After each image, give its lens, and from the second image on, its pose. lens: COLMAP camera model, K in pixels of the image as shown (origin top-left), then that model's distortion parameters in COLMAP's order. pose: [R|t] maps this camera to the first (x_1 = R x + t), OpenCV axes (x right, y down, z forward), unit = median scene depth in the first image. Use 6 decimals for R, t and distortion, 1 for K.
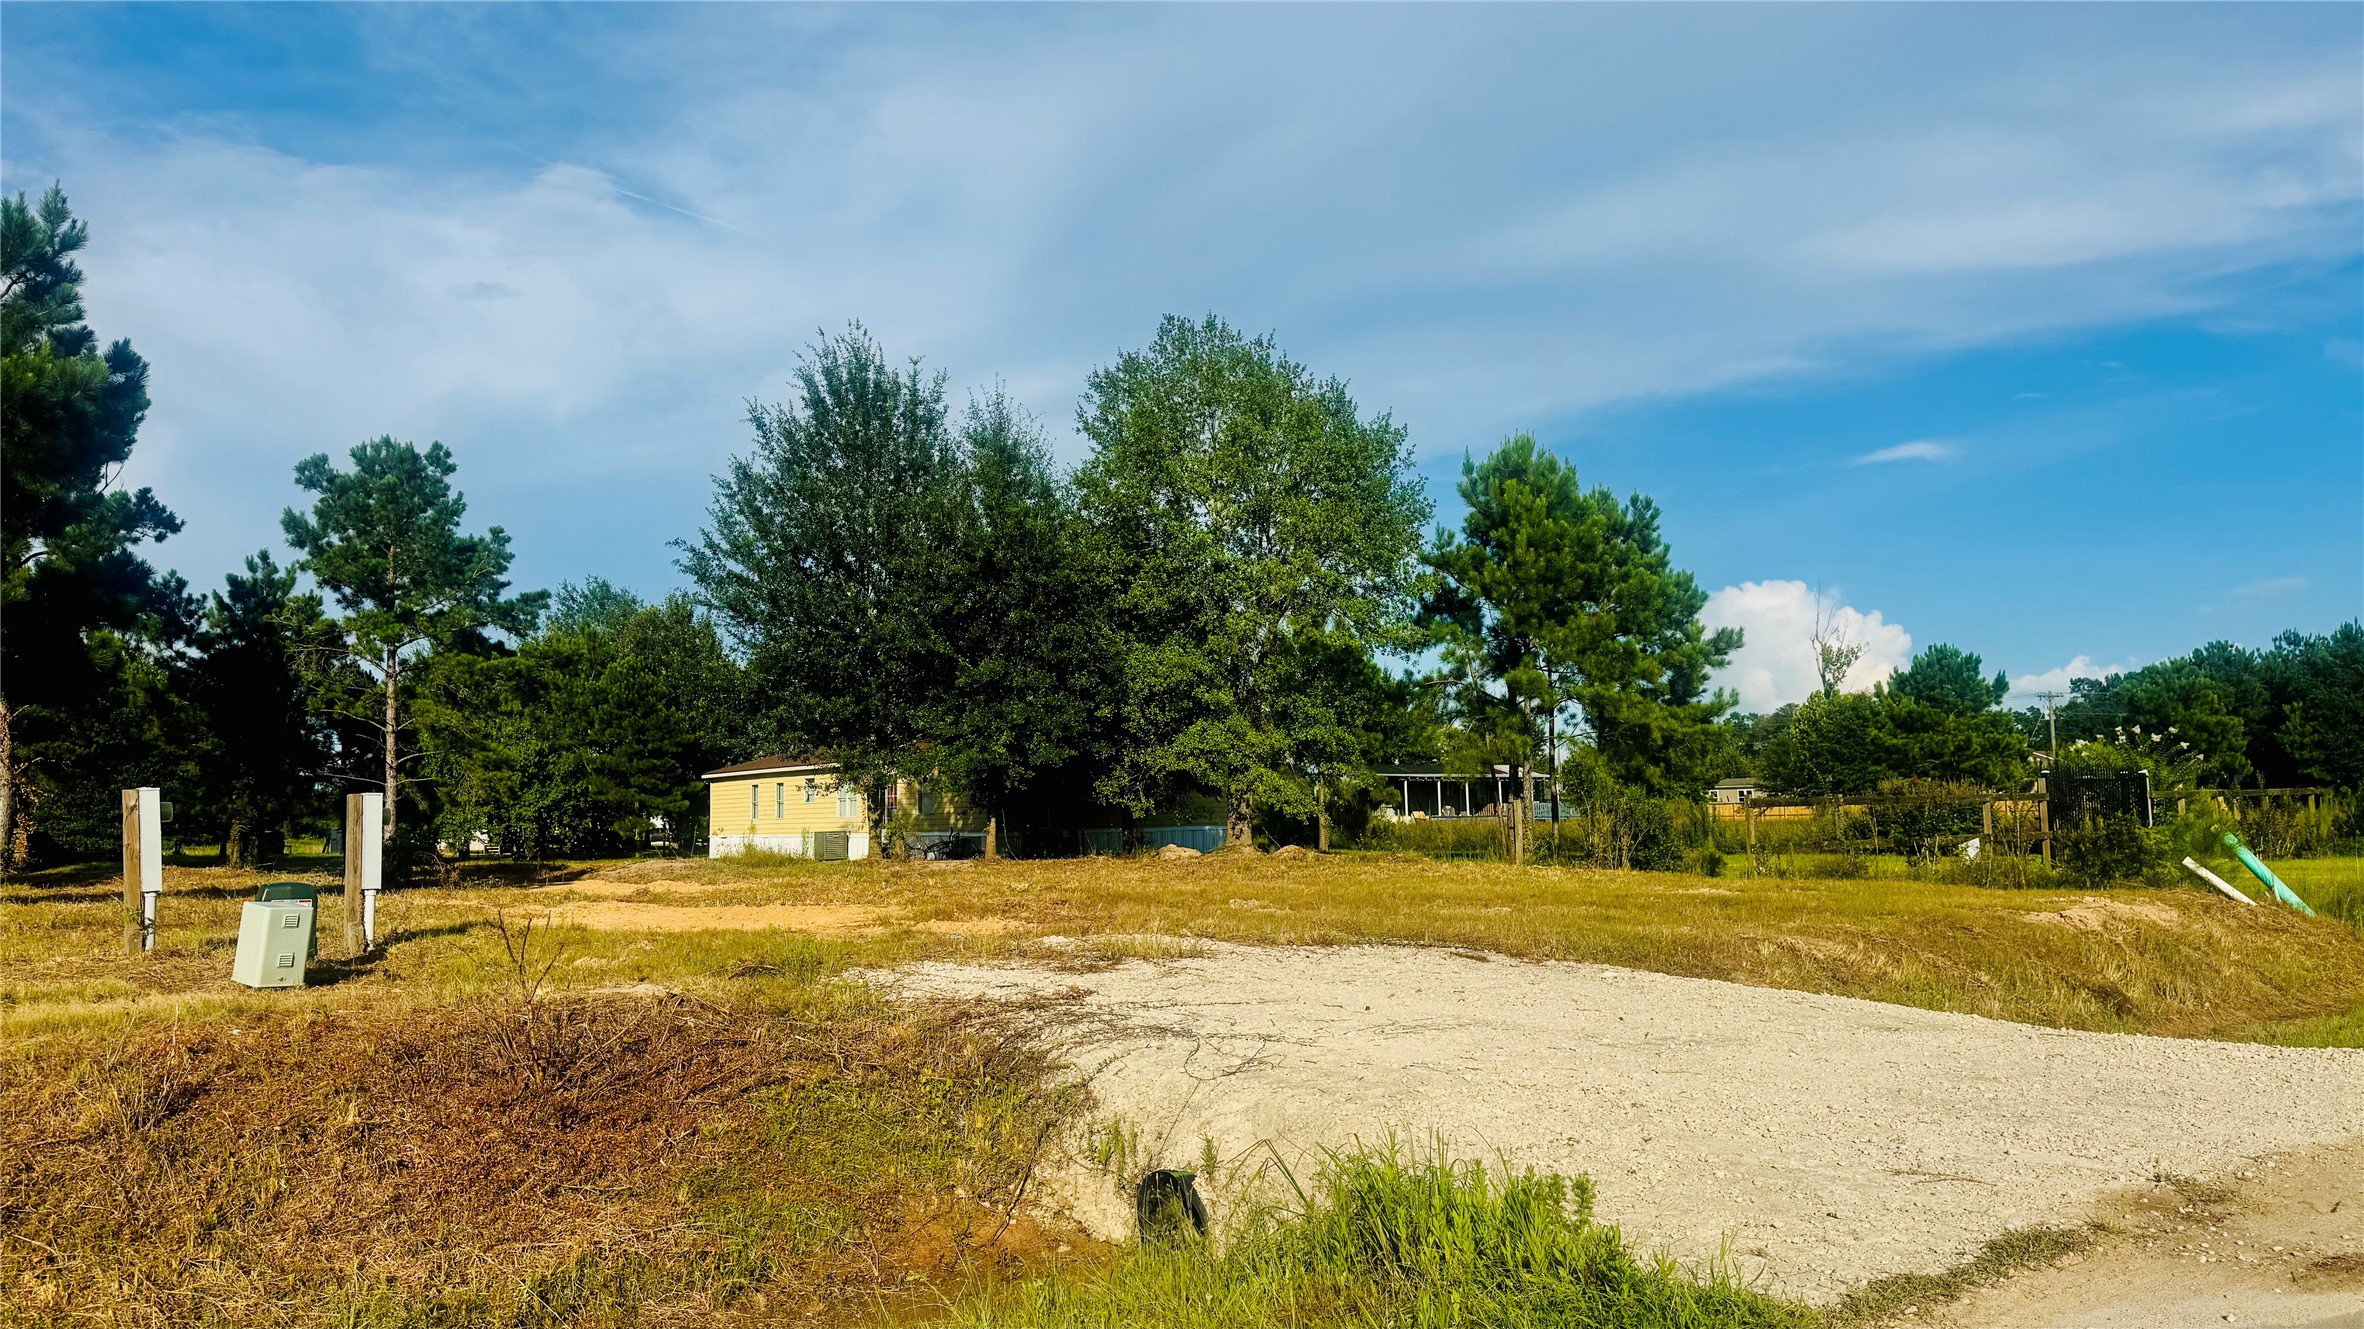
lens RADIAL K [[1628.7, 0, 1185.1], [0, 1628.7, 663.2], [0, 0, 1]] dist [0.105749, -0.194180]
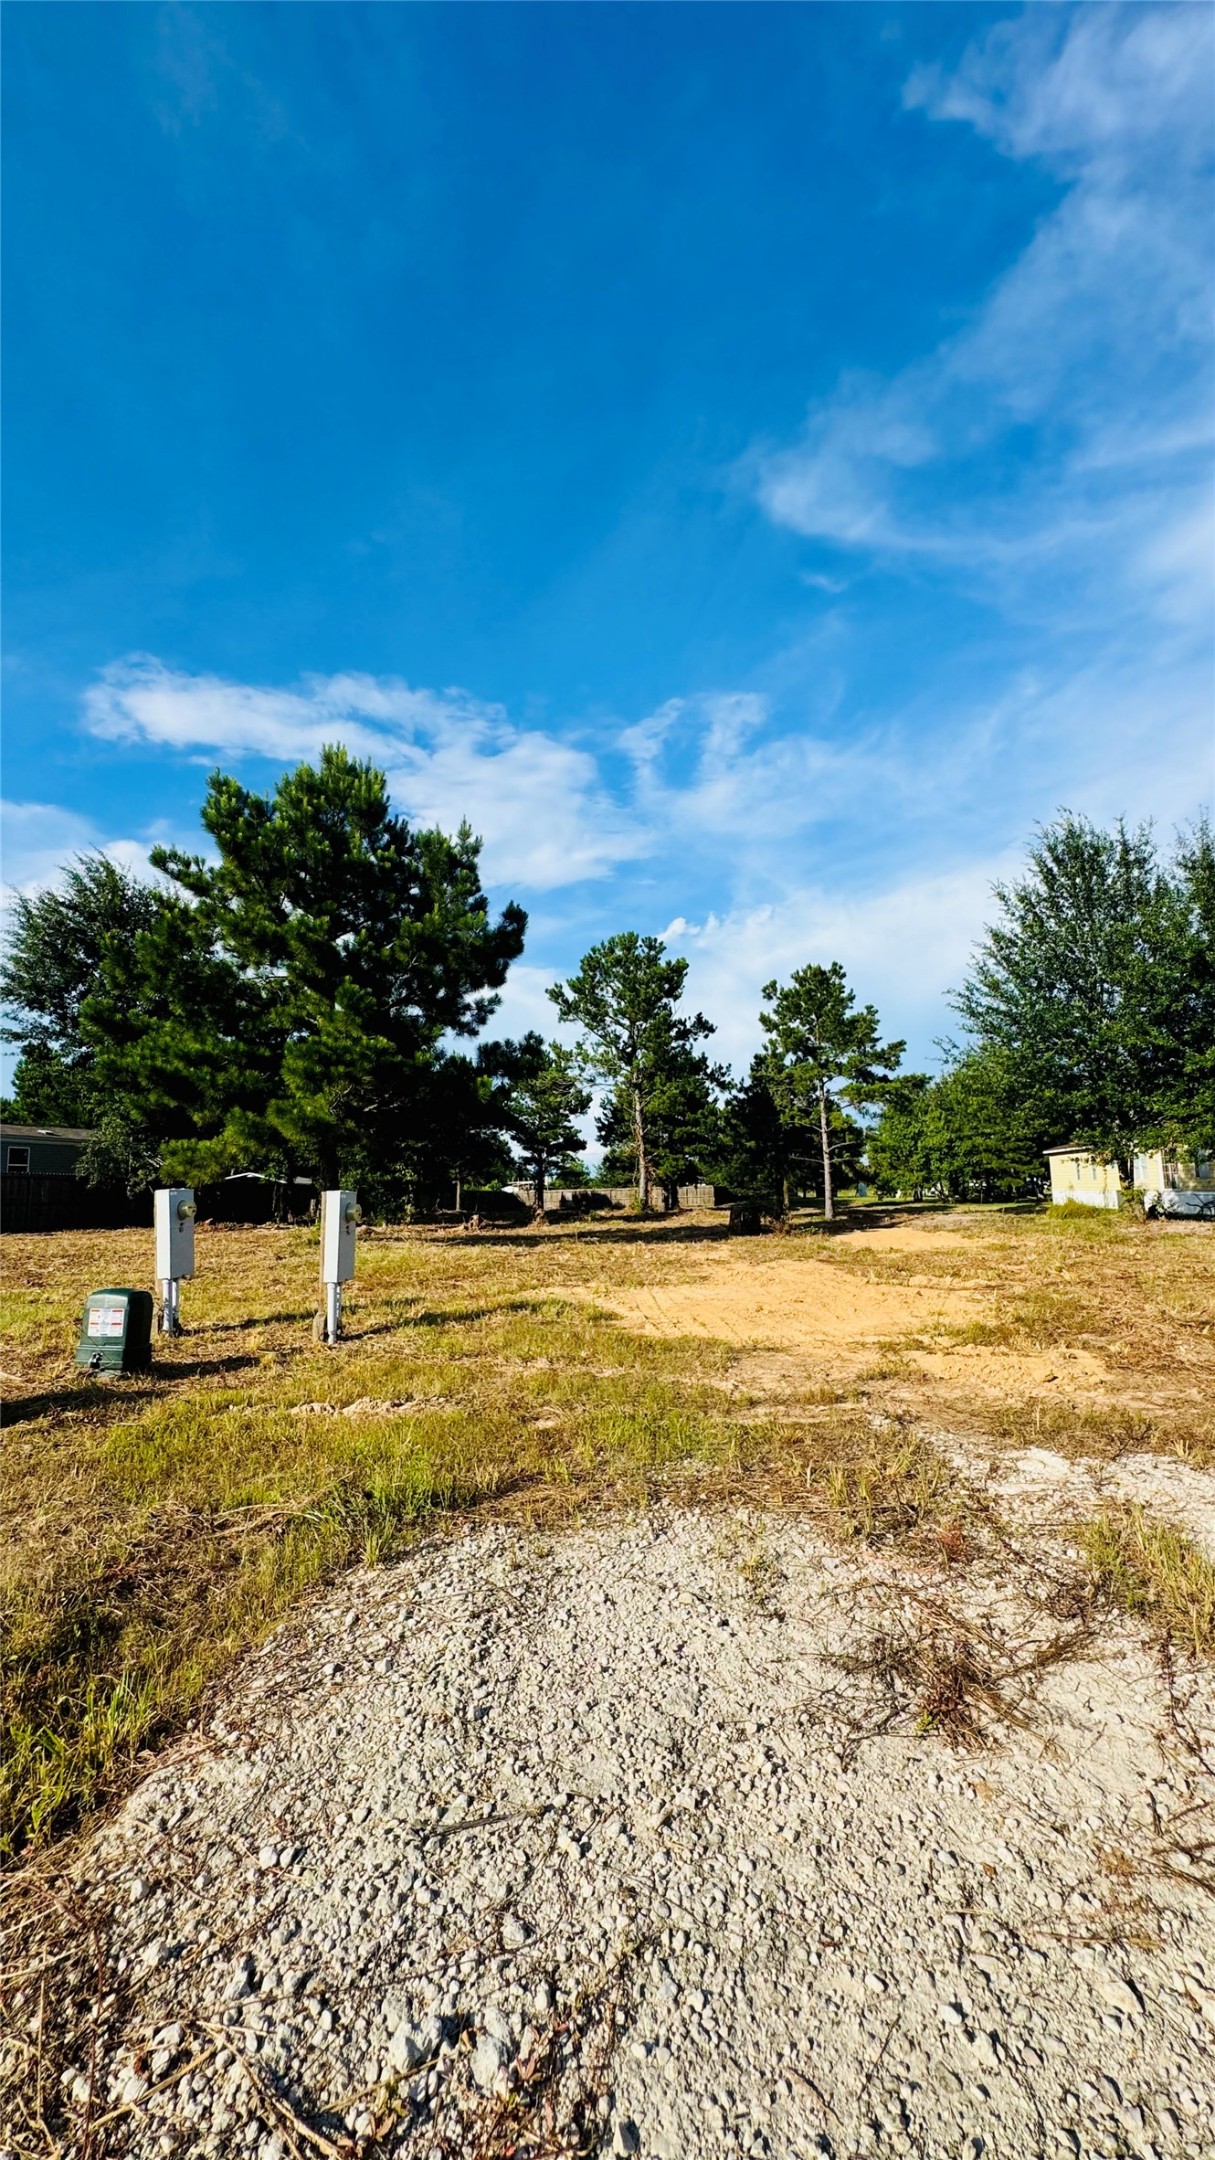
lens RADIAL K [[841.3, 0, 600.6], [0, 841.3, 1077.0], [0, 0, 1]] dist [-0.001453, 0.000753]
pose [[0.678350, -0.092646, -0.728875, 0.008248], [0.076347, 0.995536, -0.055486, 0.018637], [0.730762, -0.018008, 0.682395, 0.279797]]
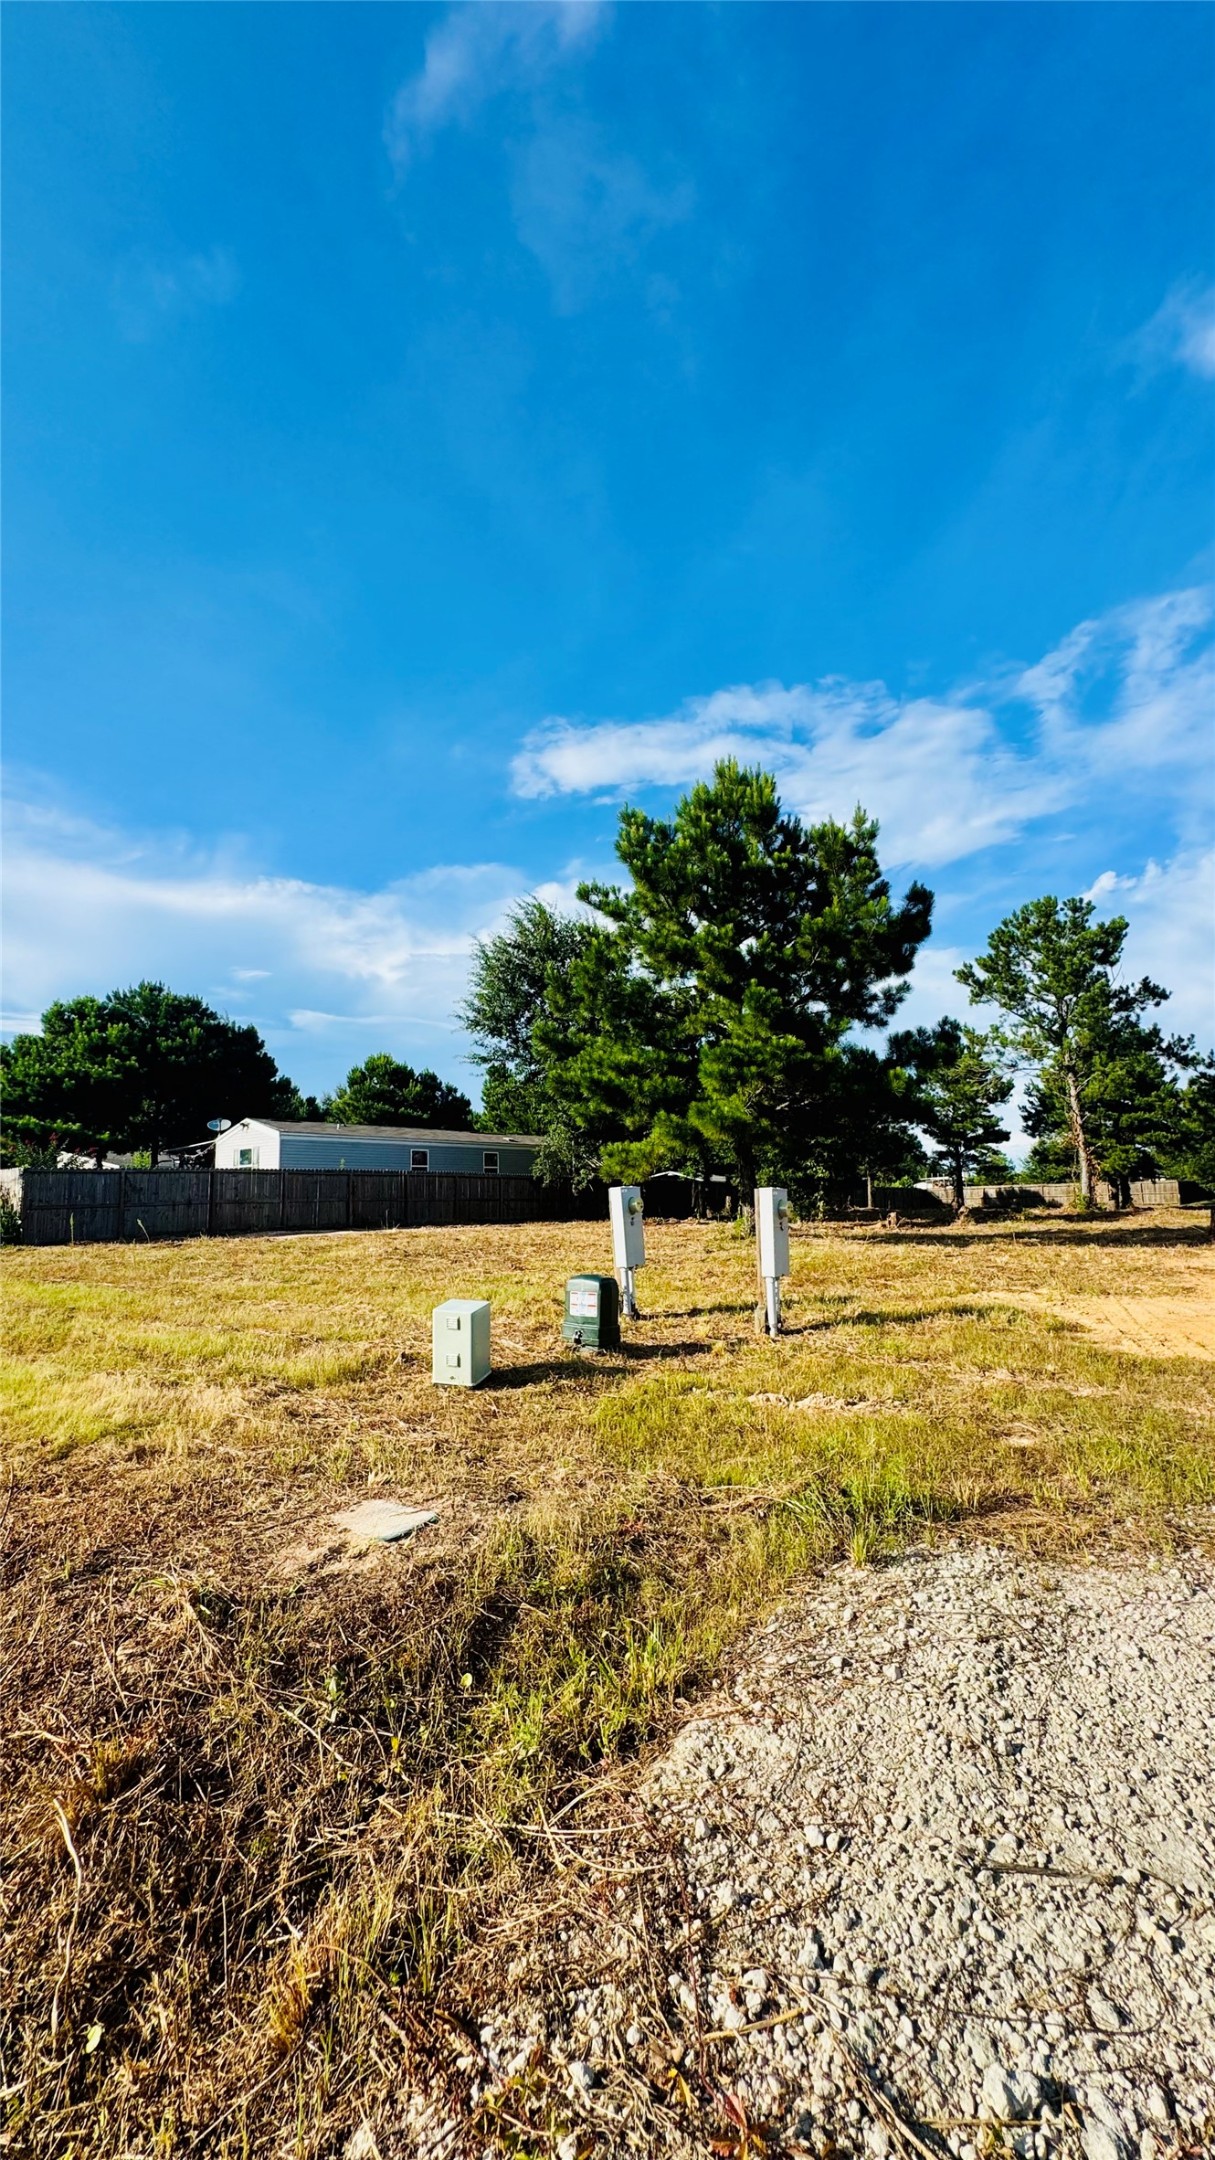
lens RADIAL K [[842.4, 0, 622.2], [0, 842.4, 1075.5], [0, 0, 1]] dist [-0.003548, 0.000995]
pose [[0.296294, -0.122041, -0.947268, 0.004691], [0.106066, 0.989872, -0.094354, 0.018196], [0.949189, -0.072517, 0.306238, 0.274921]]
